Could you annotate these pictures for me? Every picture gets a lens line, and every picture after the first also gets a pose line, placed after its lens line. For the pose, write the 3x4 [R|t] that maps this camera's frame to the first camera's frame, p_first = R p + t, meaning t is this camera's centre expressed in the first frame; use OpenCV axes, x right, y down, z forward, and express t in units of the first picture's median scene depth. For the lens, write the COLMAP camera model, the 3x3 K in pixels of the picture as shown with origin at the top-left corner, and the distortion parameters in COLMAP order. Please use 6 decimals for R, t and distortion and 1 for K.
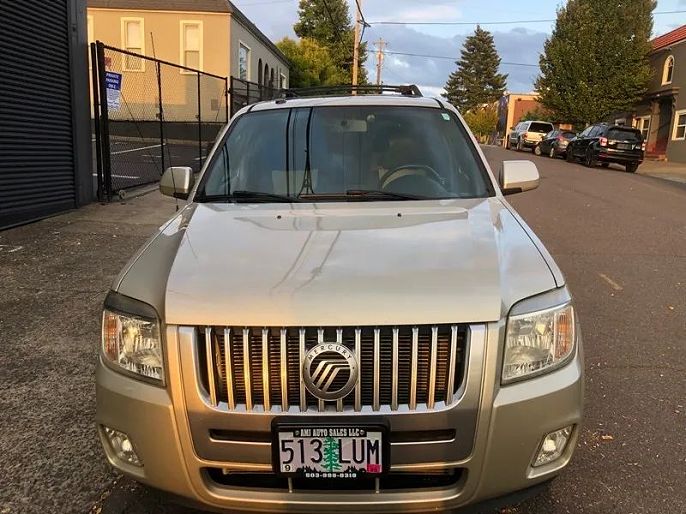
lens RADIAL K [[588.2, 0, 343.0], [0, 588.2, 257.0], [0, 0, 1]] dist [0.017699, 0.007856]
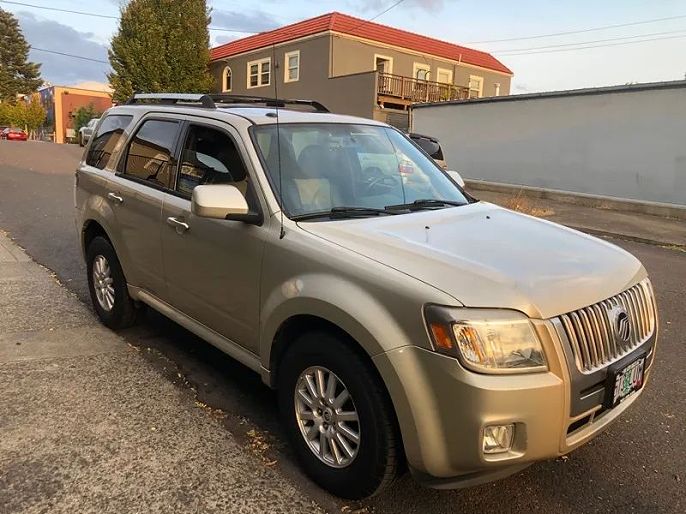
lens RADIAL K [[588.2, 0, 343.0], [0, 588.2, 257.0], [0, 0, 1]] dist [0.017699, 0.007856]
pose [[0.701700, -0.128788, 0.700736, -0.127453], [0.122209, 0.990707, 0.059704, -0.012432], [-0.701913, 0.043742, 0.710918, 0.037671]]
